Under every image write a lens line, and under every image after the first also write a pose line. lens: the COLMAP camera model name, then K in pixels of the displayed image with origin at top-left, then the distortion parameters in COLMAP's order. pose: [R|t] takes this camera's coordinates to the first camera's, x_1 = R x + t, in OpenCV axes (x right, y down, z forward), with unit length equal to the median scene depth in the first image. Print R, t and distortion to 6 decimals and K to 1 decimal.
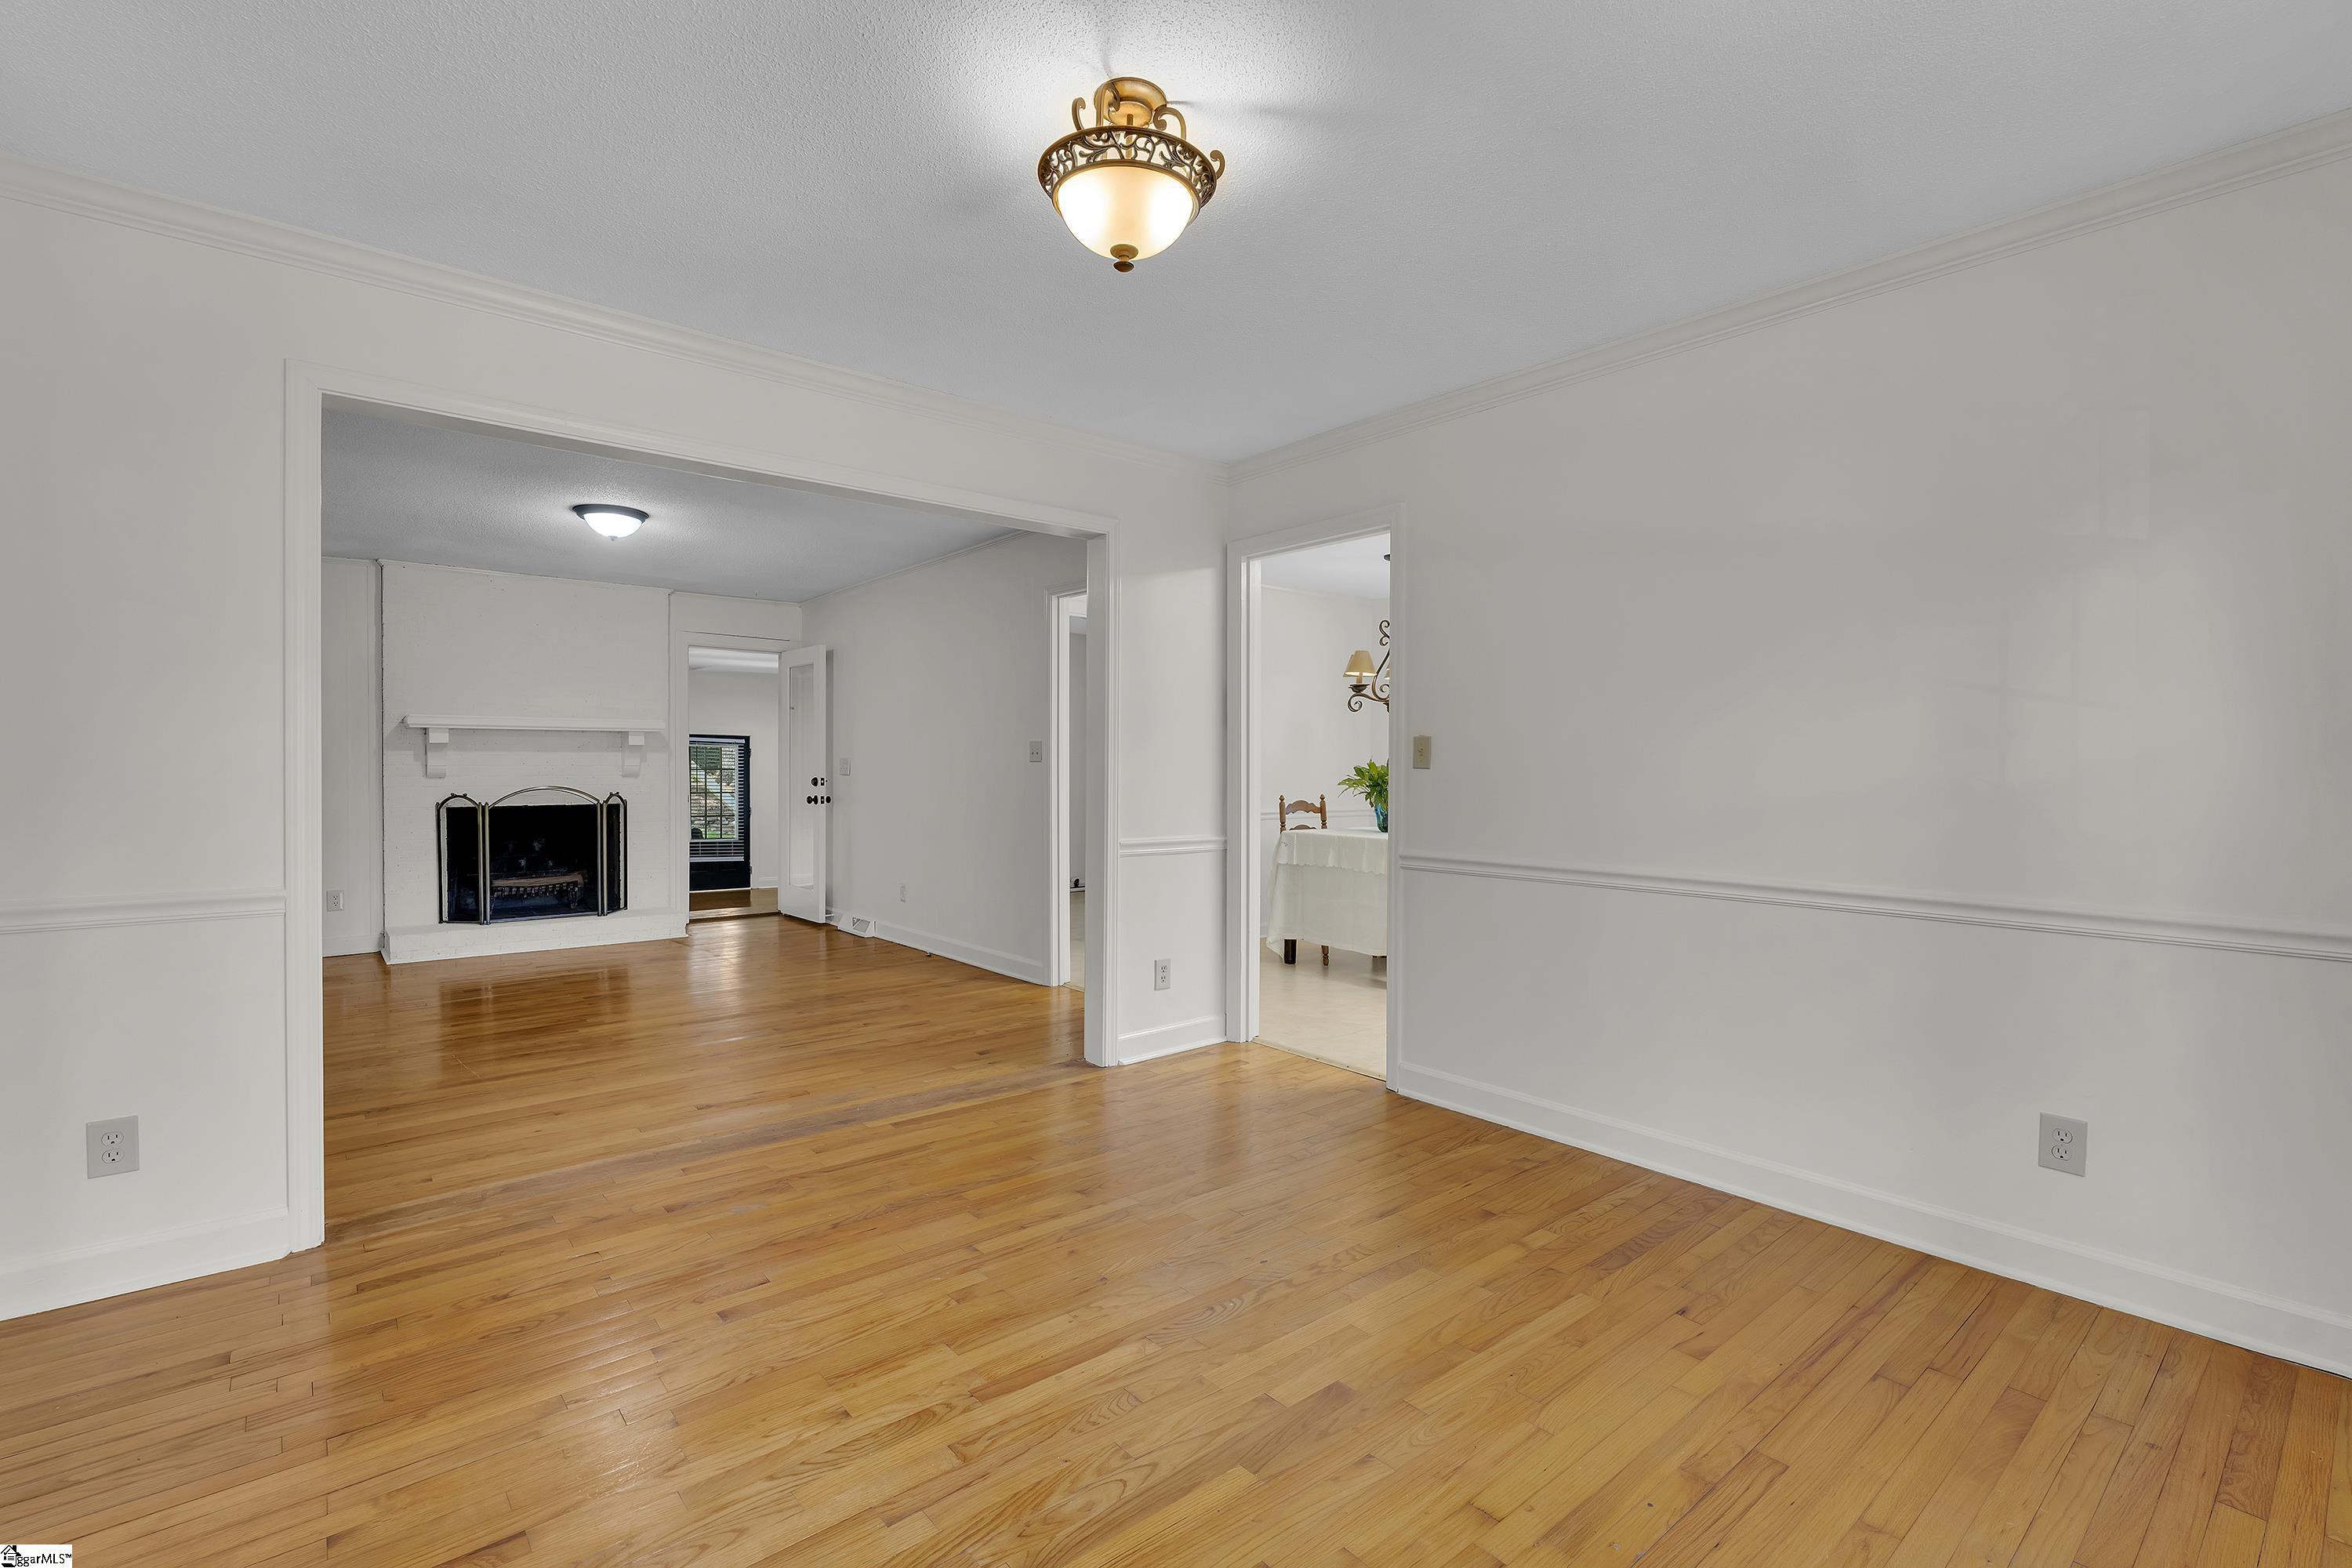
lens RADIAL K [[1045.8, 0, 1176.0], [0, 1045.8, 784.0], [0, 0, 1]] dist [-0.003169, -0.000820]
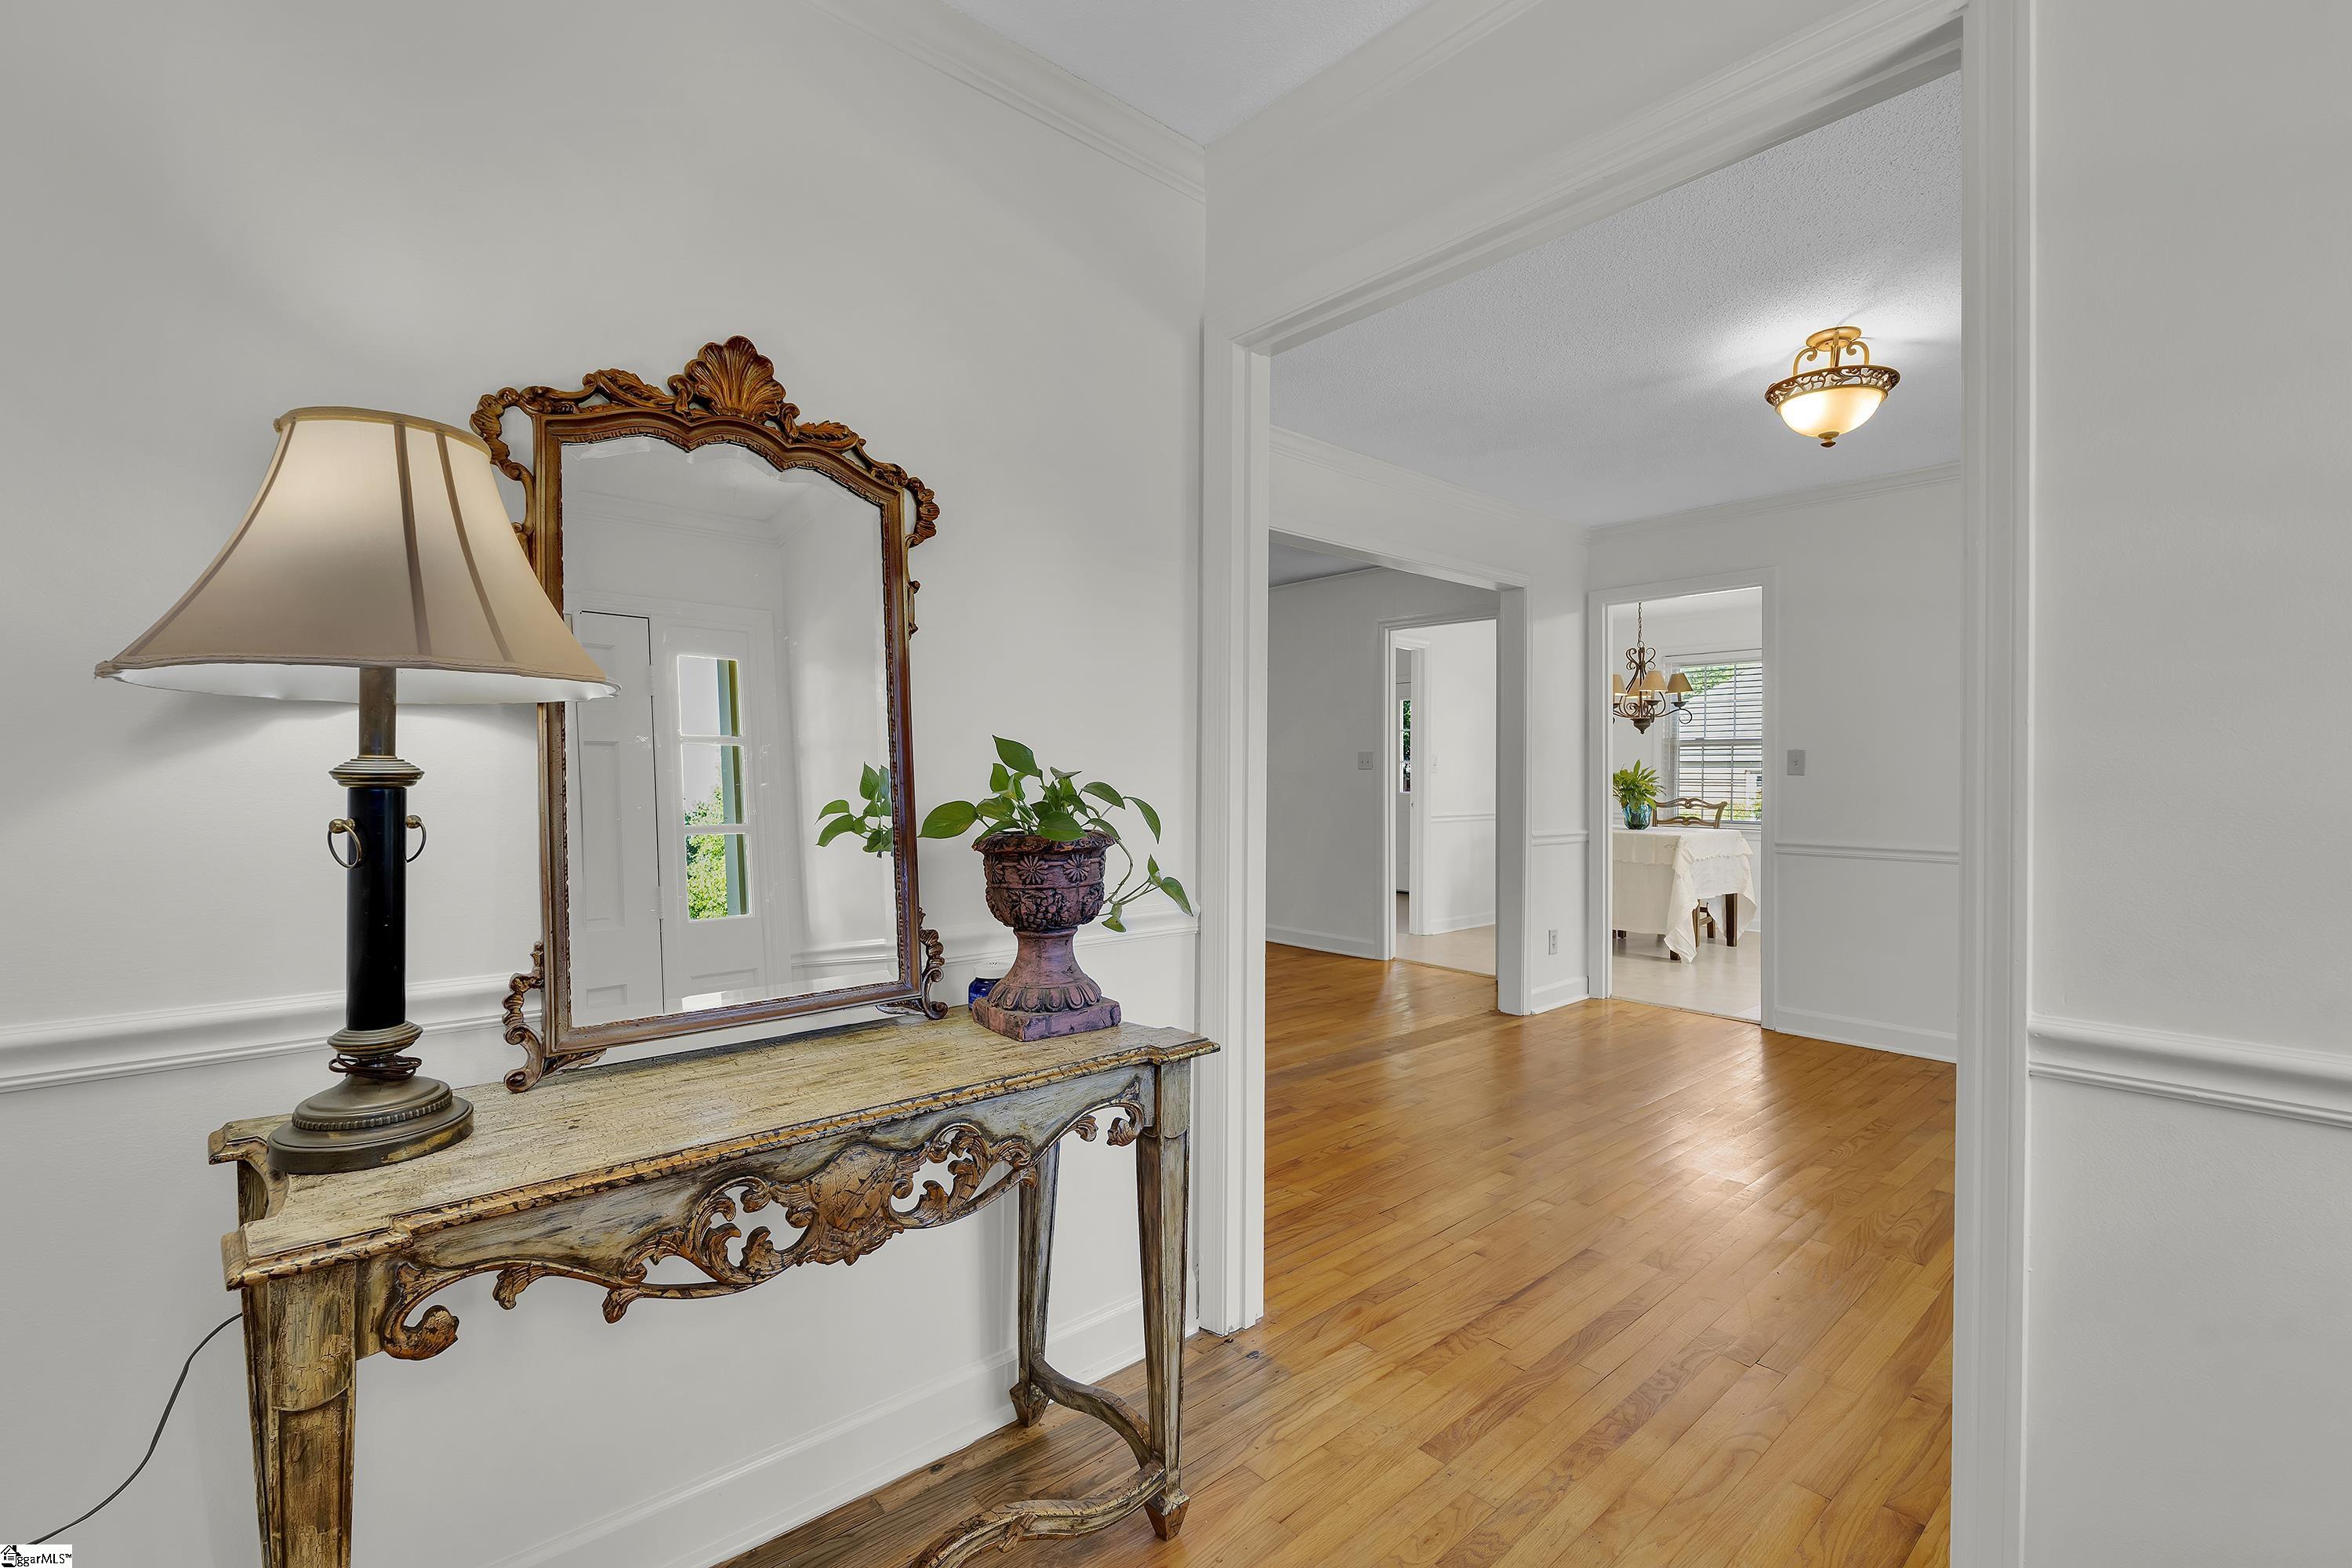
lens RADIAL K [[1045.8, 0, 1176.0], [0, 1045.8, 784.0], [0, 0, 1]] dist [-0.003169, -0.000820]
pose [[0.999893, -0.006530, 0.013094, -0.293662], [0.006608, 0.999961, -0.005923, -0.000454], [-0.013055, 0.006009, 0.999897, -0.143077]]
